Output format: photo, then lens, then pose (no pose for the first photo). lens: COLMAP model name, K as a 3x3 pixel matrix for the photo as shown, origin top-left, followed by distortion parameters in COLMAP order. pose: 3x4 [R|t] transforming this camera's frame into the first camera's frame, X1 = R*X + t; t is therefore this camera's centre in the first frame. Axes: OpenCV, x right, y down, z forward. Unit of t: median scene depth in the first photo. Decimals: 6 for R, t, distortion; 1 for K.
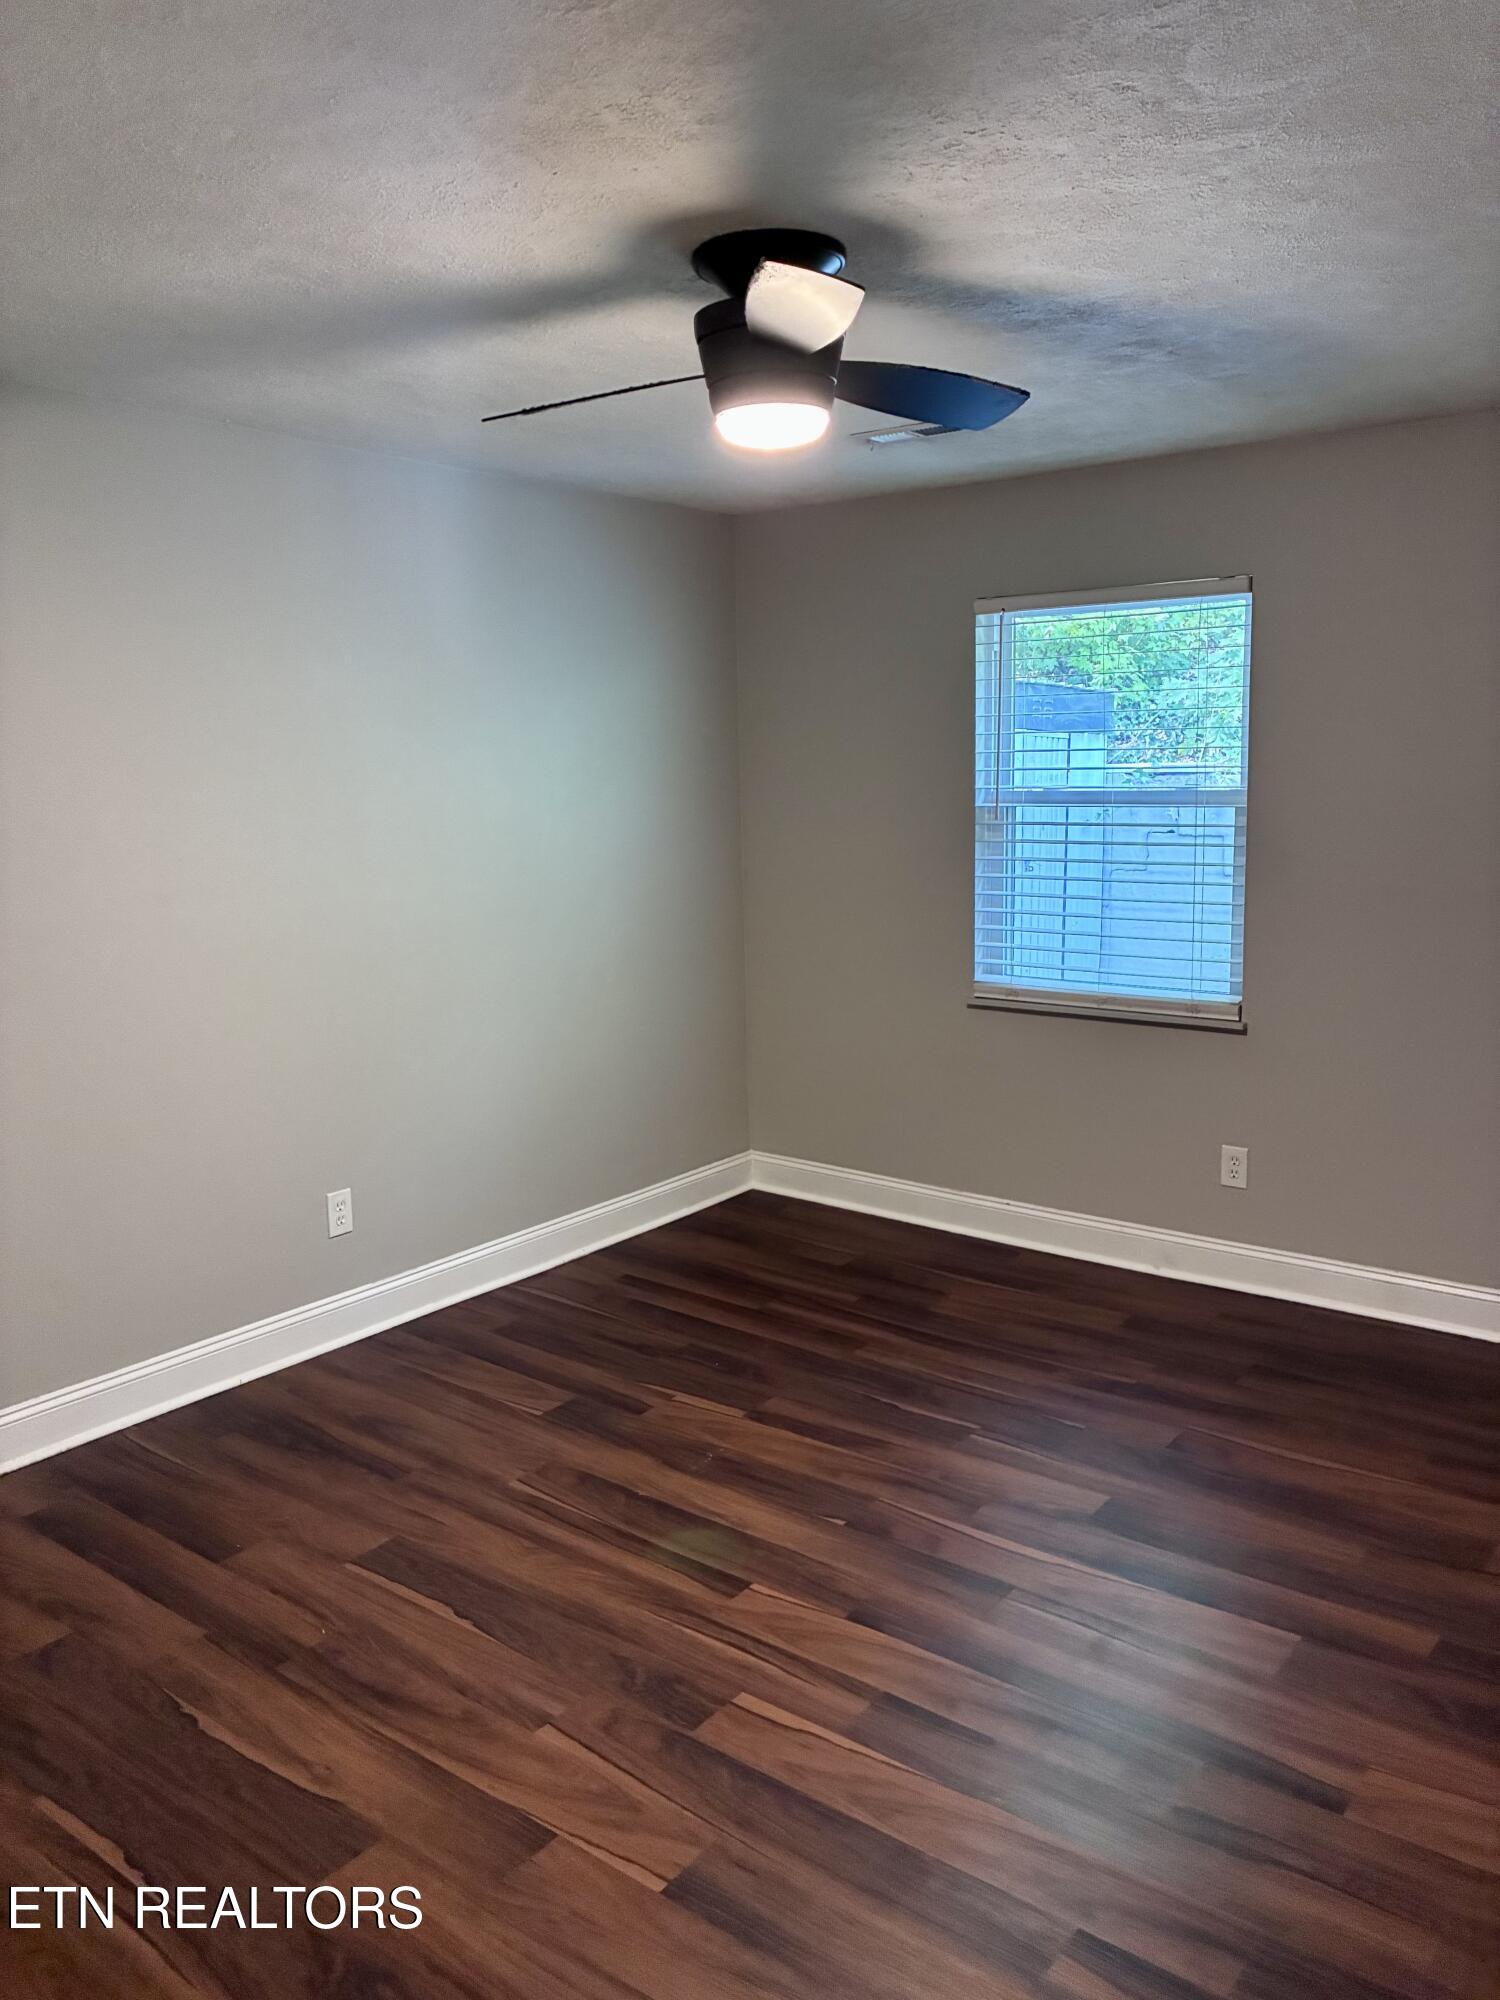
lens RADIAL K [[1518.1, 0, 750.0], [0, 1518.1, 1000.0], [0, 0, 1]] dist [-0.040304, 0.002459]
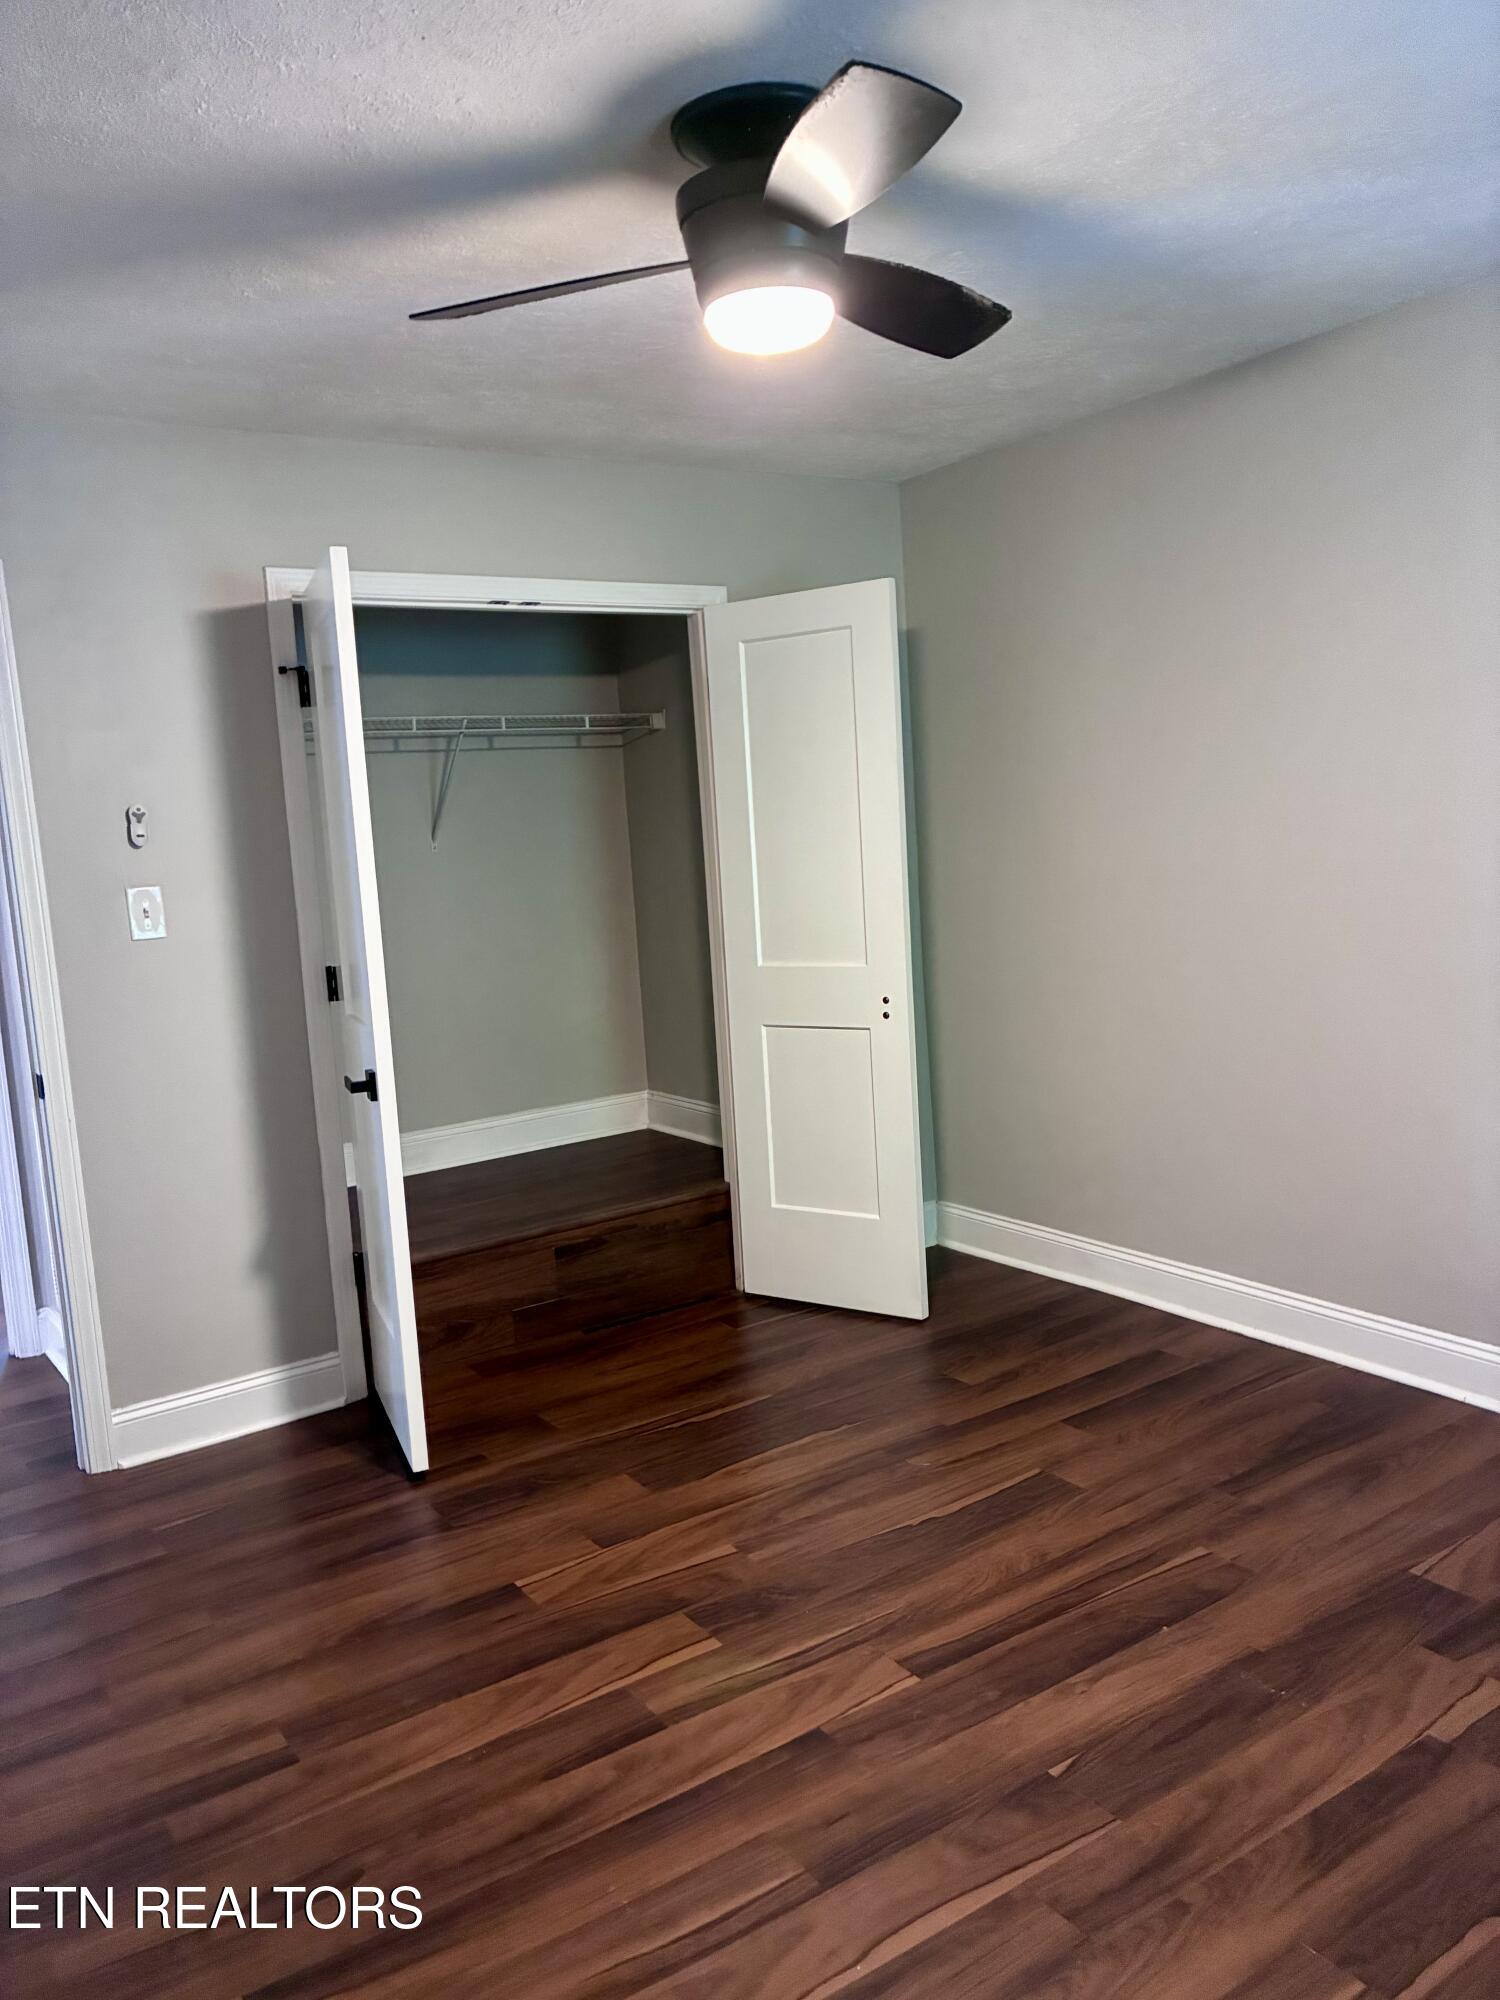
lens RADIAL K [[1612.6, 0, 750.0], [0, 1612.6, 1000.0], [0, 0, 1]] dist [-0.006671, -0.003475]
pose [[-0.349155, 0.146263, -0.925580, 0.746237], [-0.077204, 0.979895, 0.183969, -0.130365], [0.933879, 0.135693, -0.330844, 1.066637]]
